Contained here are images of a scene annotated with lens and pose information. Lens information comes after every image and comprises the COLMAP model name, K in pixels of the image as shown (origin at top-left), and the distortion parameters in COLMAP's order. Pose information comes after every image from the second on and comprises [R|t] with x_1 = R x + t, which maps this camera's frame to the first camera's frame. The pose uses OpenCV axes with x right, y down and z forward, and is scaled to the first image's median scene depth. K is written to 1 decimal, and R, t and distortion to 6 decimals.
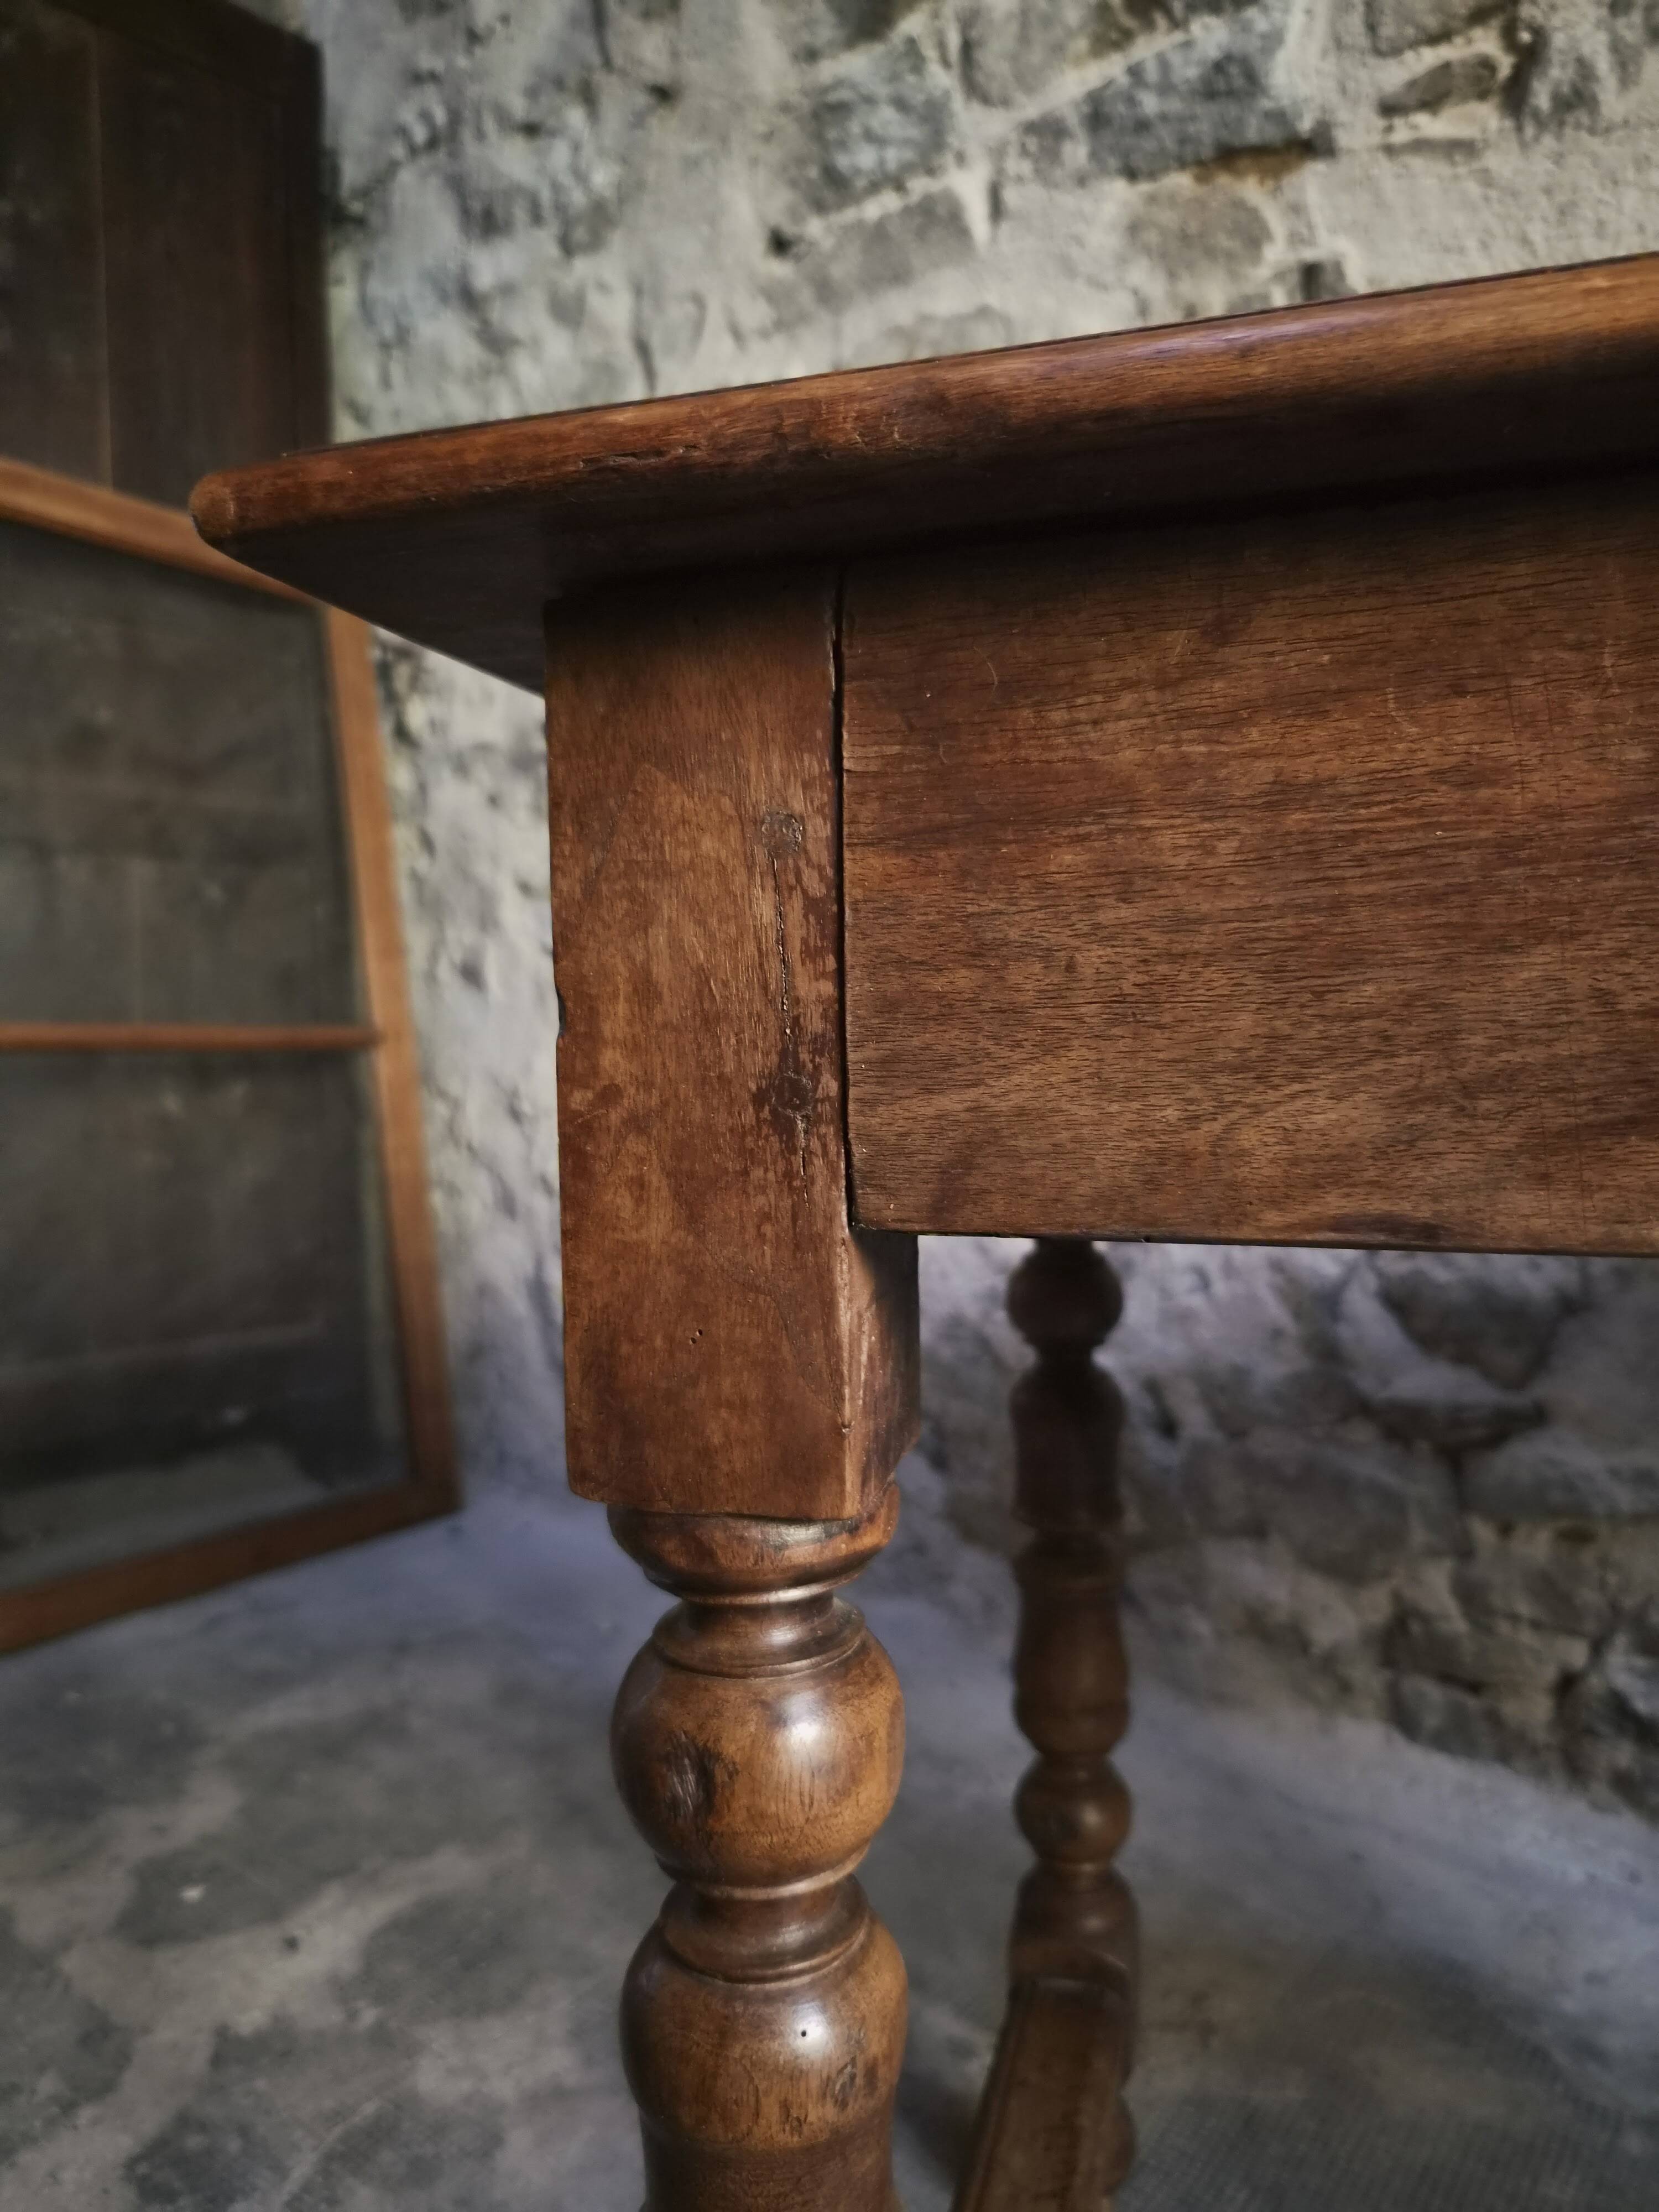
lens RADIAL K [[1527.7, 0, 824.8], [0, 1527.7, 1111.5], [0, 0, 1]] dist [0.026392, -0.027497]
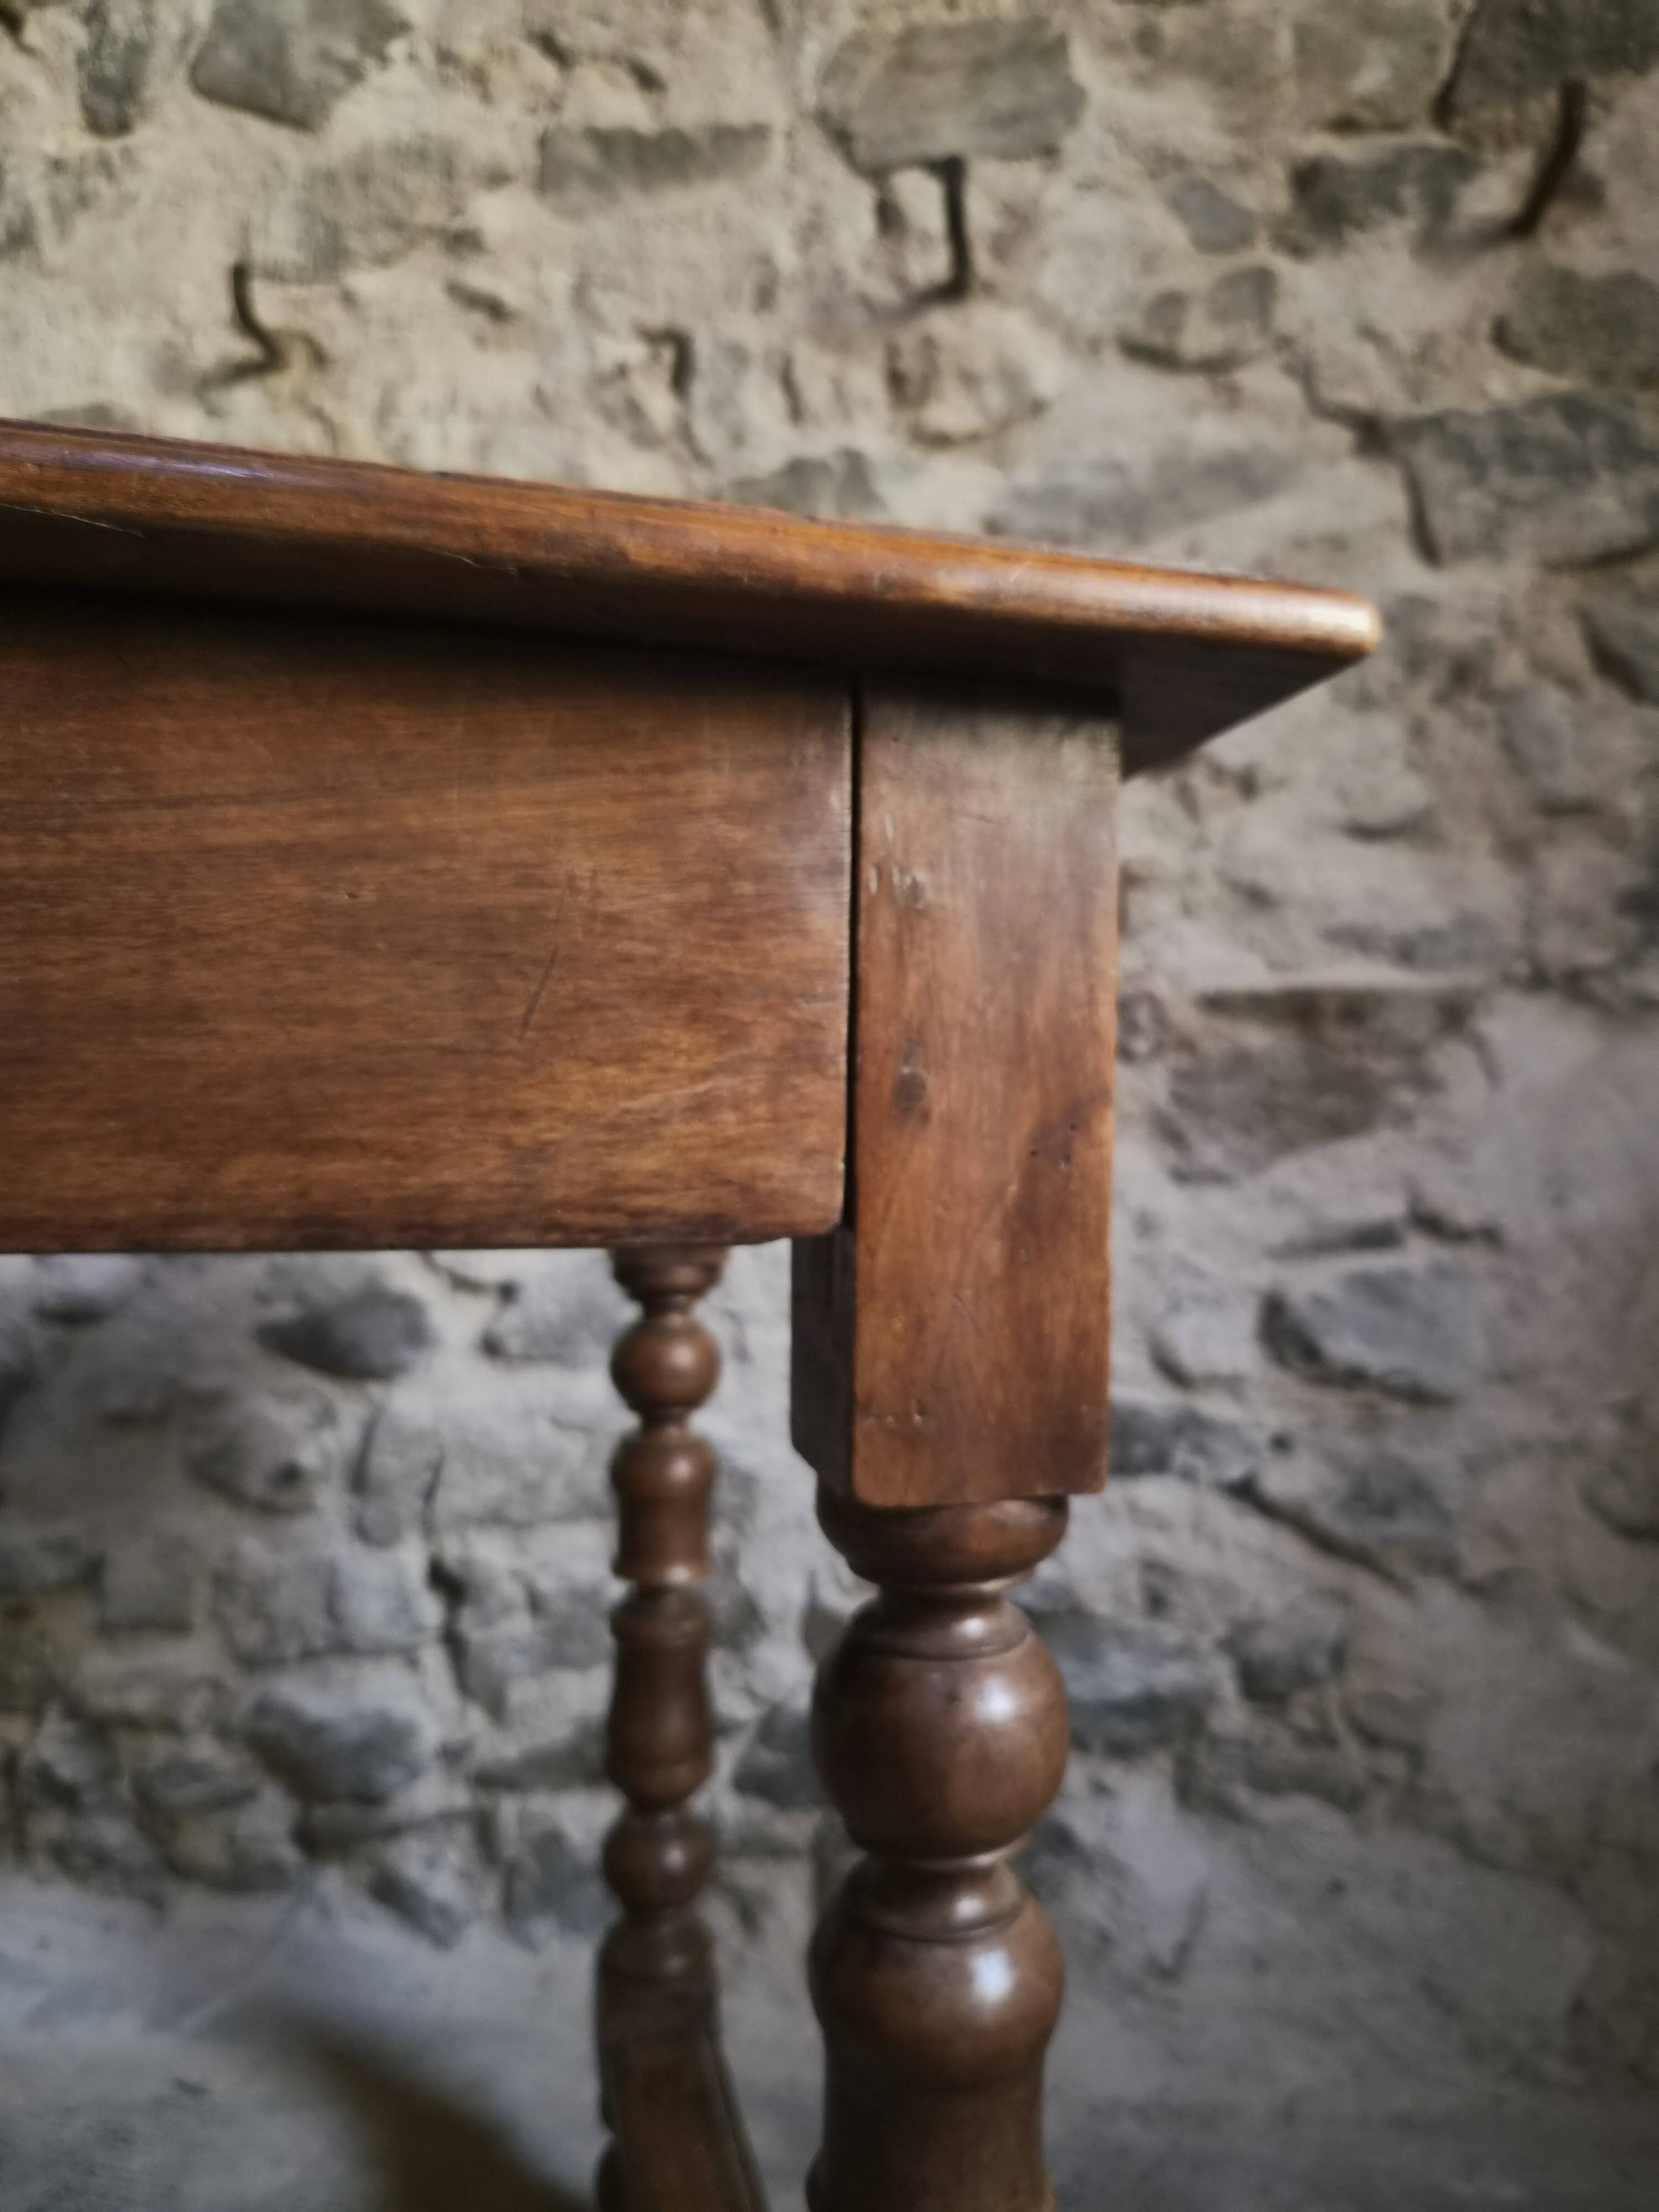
lens RADIAL K [[1543.3, 0, 849.7], [0, 1543.3, 1121.6], [0, 0, 1]] dist [0.032161, -0.044777]
pose [[0.854811, 0.024413, 0.518366, 0.372293], [0.005184, 0.998441, -0.055571, 0.011884], [-0.518914, 0.050189, 0.853352, -0.152360]]
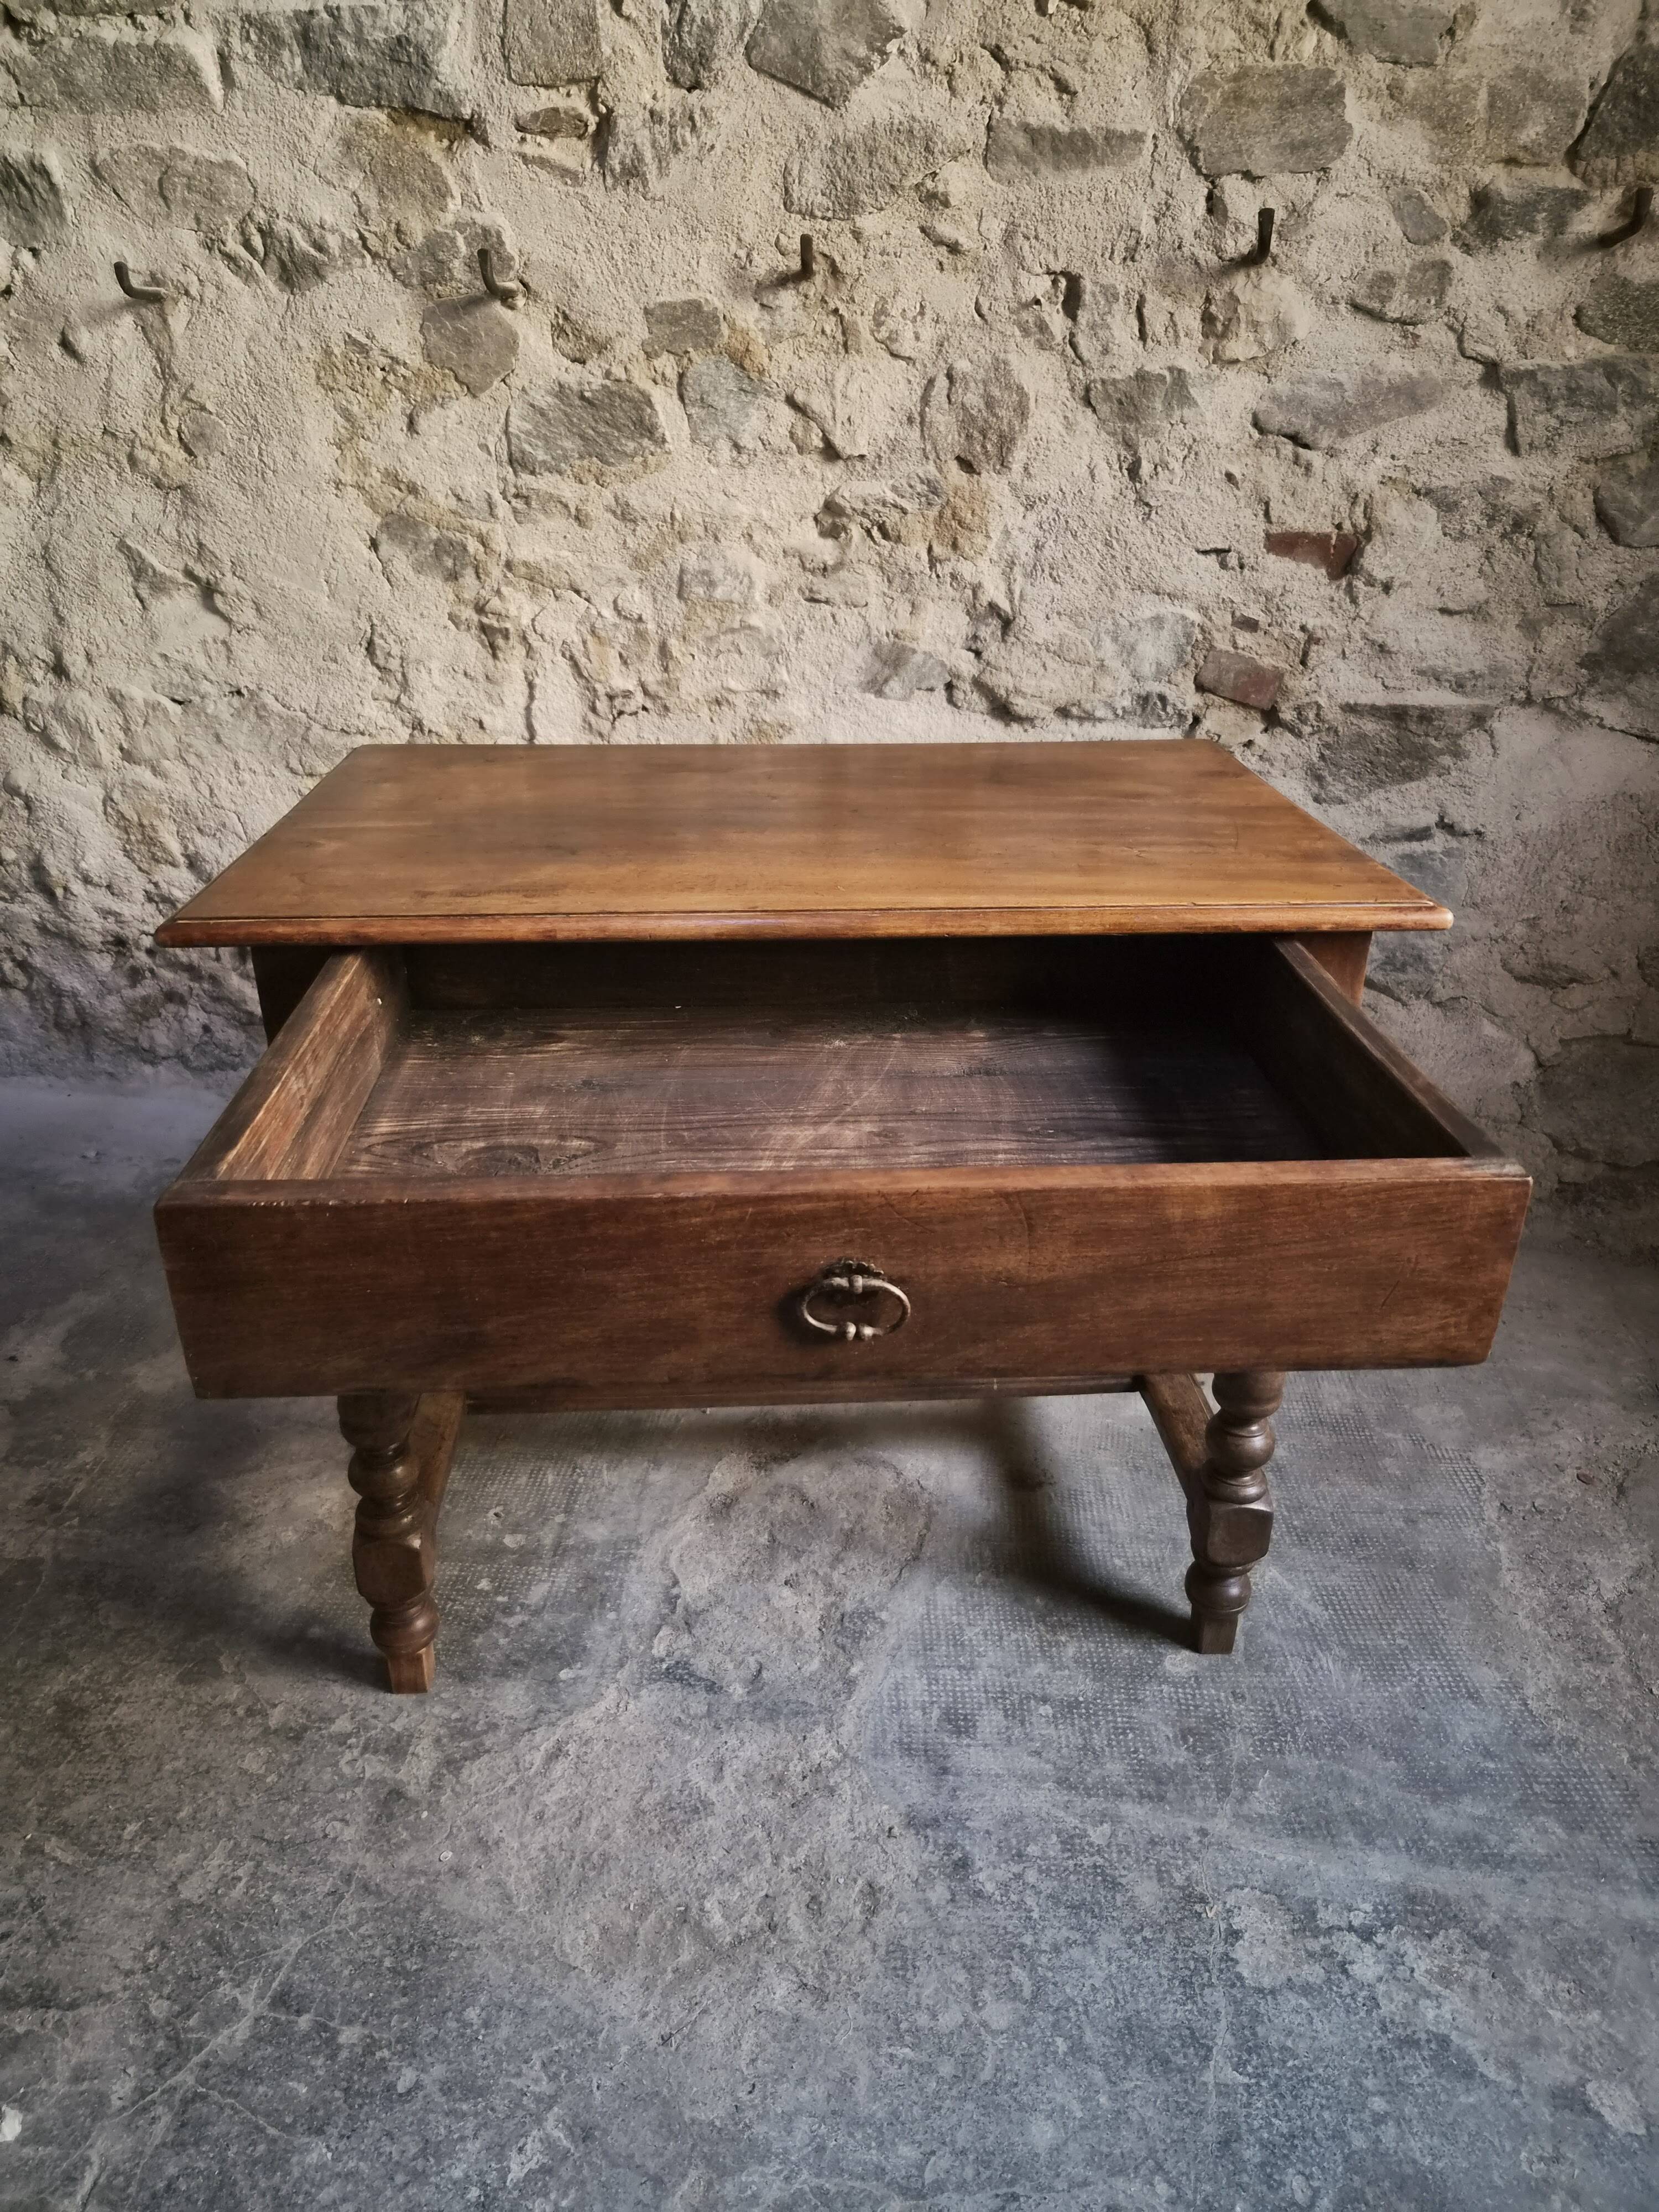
lens RADIAL K [[1476.9, 0, 822.1], [0, 1476.9, 1102.6], [0, 0, 1]] dist [0.067493, -0.051116]
pose [[0.869865, -0.193848, 0.453605, -0.218056], [0.015919, 0.930104, 0.366952, -0.273294], [-0.493033, -0.311978, 0.812151, -0.603974]]
